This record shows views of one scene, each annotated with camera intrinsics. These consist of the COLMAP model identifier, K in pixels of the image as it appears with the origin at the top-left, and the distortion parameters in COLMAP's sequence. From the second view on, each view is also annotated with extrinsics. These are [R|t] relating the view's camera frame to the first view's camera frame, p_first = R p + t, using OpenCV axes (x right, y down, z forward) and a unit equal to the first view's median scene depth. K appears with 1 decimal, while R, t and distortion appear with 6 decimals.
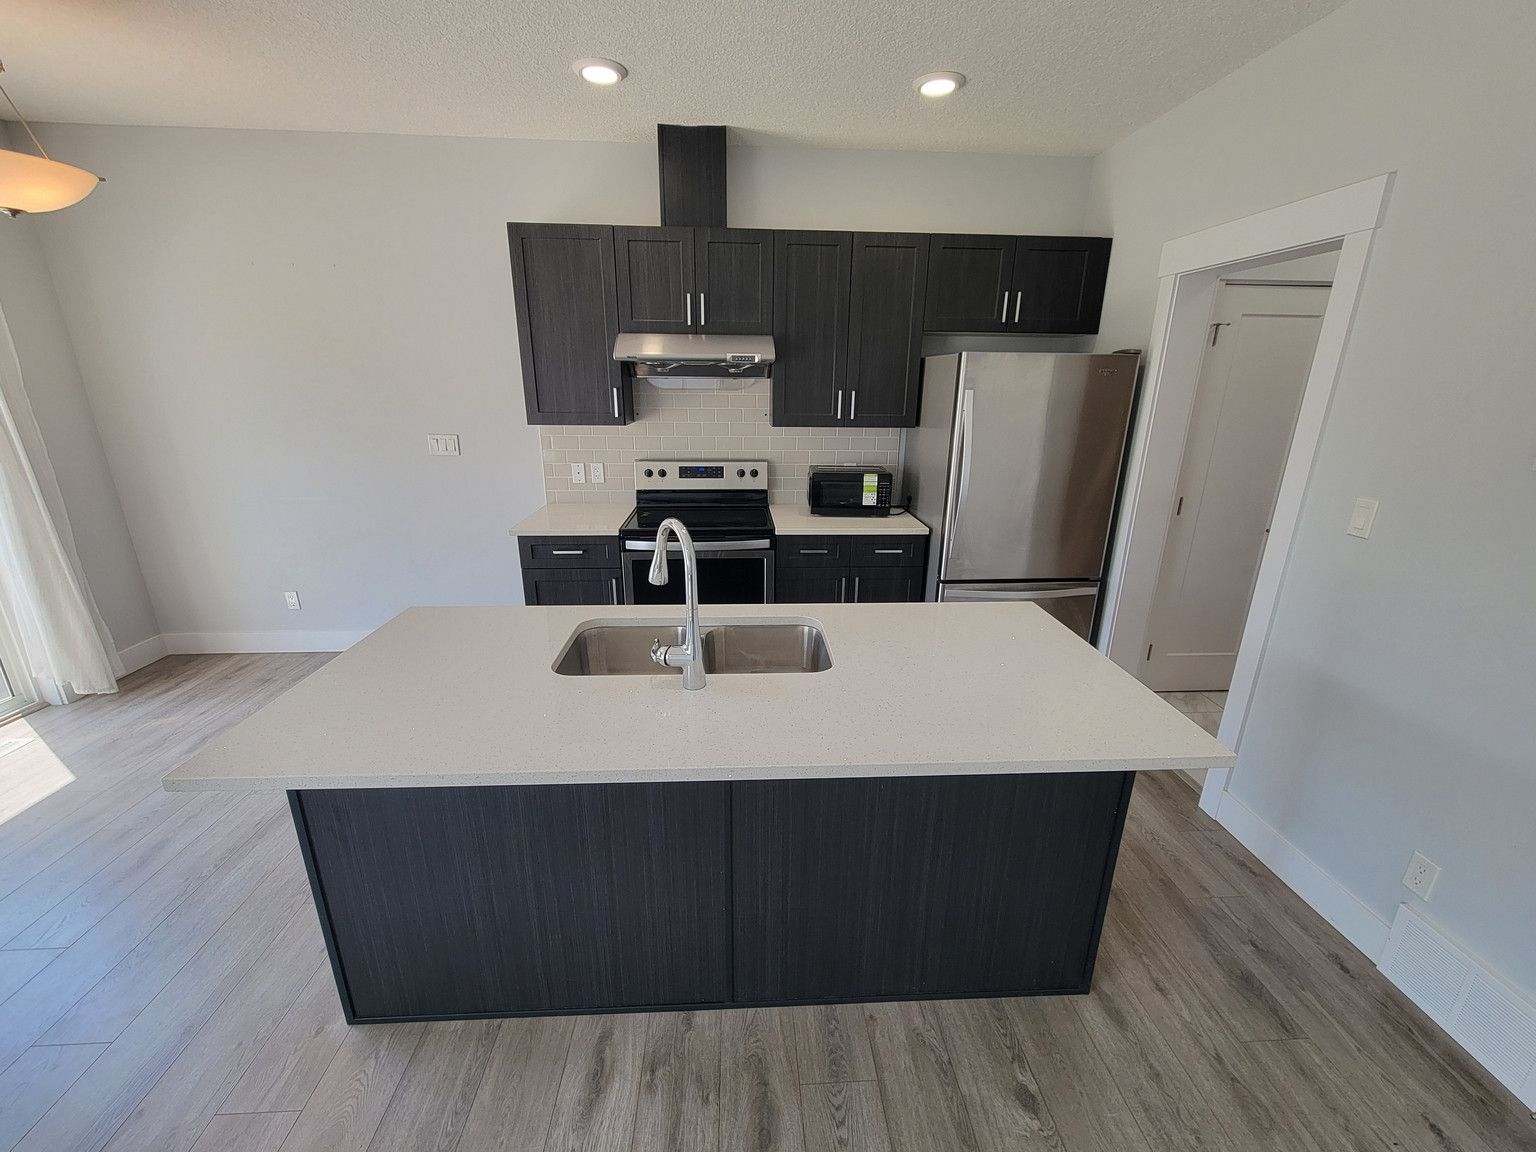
lens RADIAL K [[629.8, 0, 768.0], [0, 629.8, 576.0], [0, 0, 1]] dist [-0.000939, -0.000152]
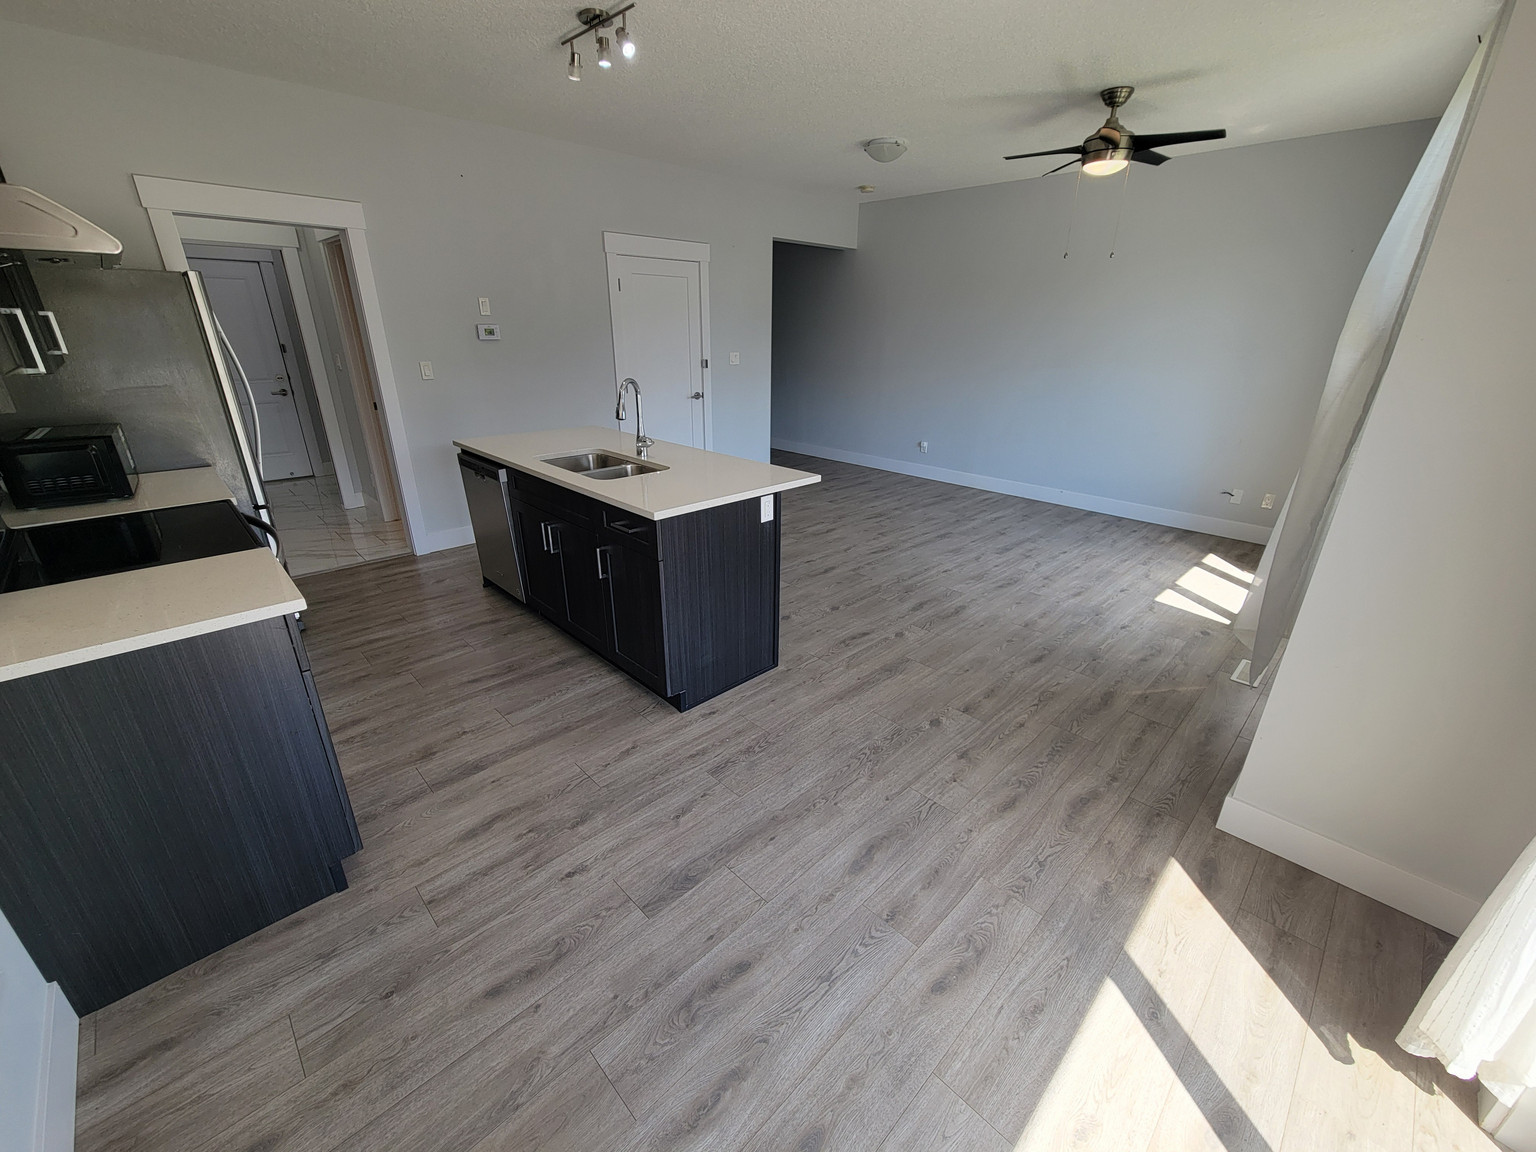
lens RADIAL K [[629.8, 0, 768.0], [0, 629.8, 576.0], [0, 0, 1]] dist [-0.000939, -0.000152]
pose [[-0.655459, -0.296932, 0.694410, -0.969946], [0.205886, 0.814387, 0.542572, -0.276615], [-0.726625, 0.498603, -0.472664, 0.918675]]
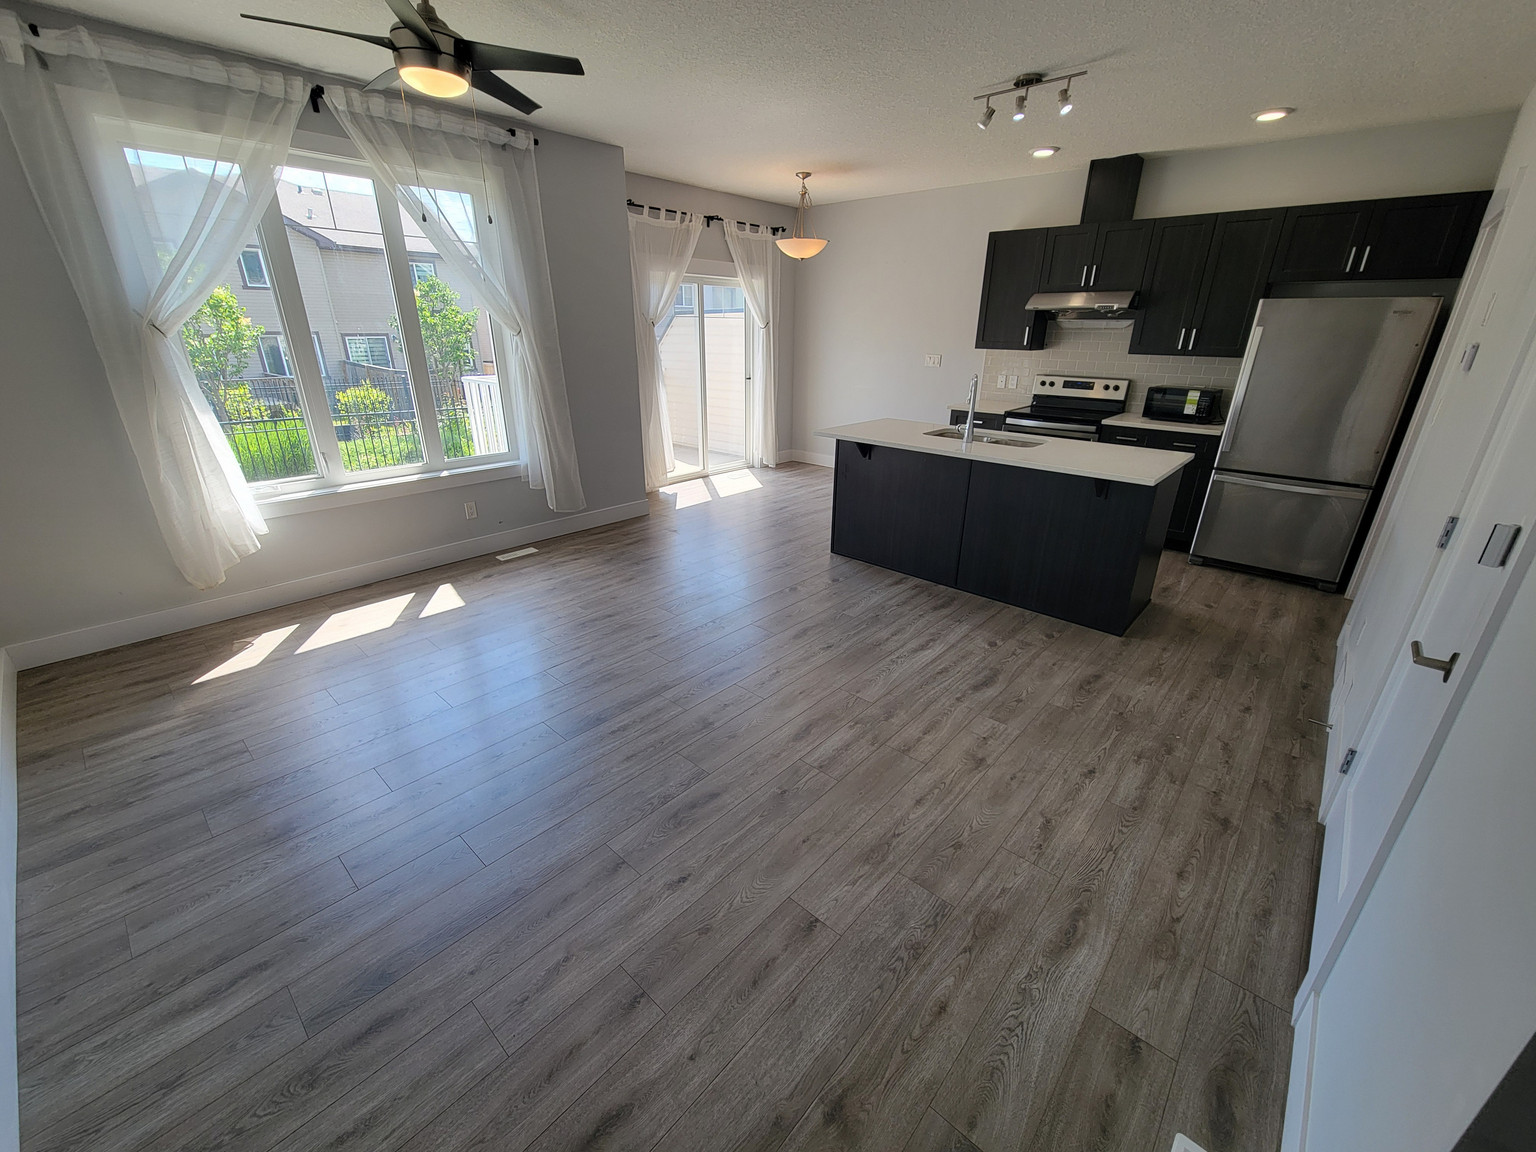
lens RADIAL K [[629.8, 0, 768.0], [0, 629.8, 576.0], [0, 0, 1]] dist [-0.000939, -0.000152]
pose [[0.703078, 0.259387, -0.662118, 0.544536], [-0.210980, 0.965265, 0.154113, 0.224225], [0.679094, 0.031340, 0.733382, -0.664886]]
